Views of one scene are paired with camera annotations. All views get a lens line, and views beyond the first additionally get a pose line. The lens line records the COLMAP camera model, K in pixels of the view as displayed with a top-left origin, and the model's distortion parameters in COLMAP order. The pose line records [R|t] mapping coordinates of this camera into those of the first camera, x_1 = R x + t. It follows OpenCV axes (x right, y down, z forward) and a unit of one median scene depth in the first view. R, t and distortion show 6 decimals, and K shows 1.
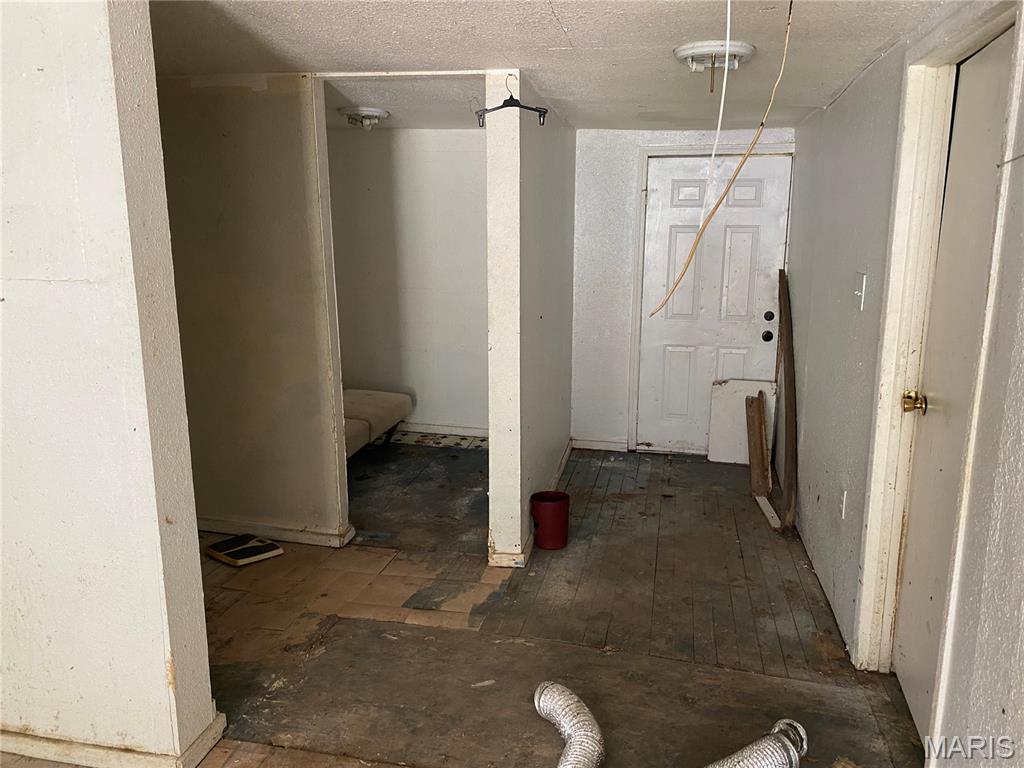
lens RADIAL K [[784.8, 0, 517.2], [0, 784.8, 386.3], [0, 0, 1]] dist [0.000013, -0.001874]
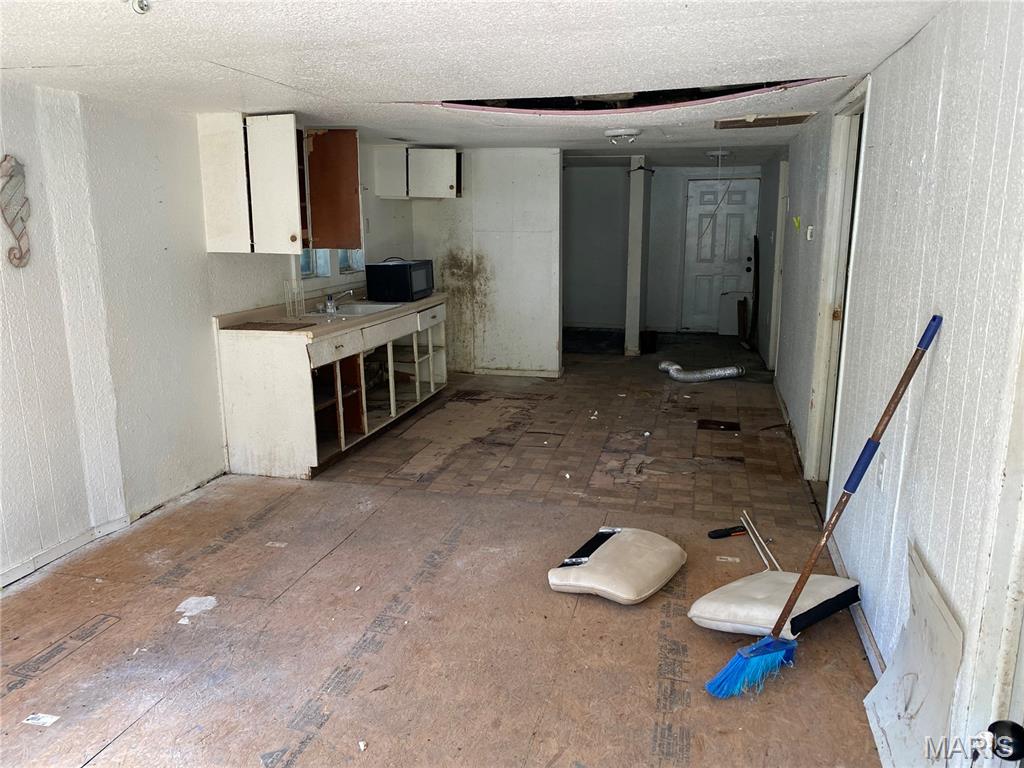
lens RADIAL K [[784.8, 0, 506.7], [0, 784.8, 383.0], [0, 0, 1]] dist [0.000013, -0.001874]
pose [[0.999391, 0.000809, -0.034878, -0.228034], [-0.000456, 0.999949, 0.010127, 0.207615], [0.034884, -0.010105, 0.999340, -1.030287]]
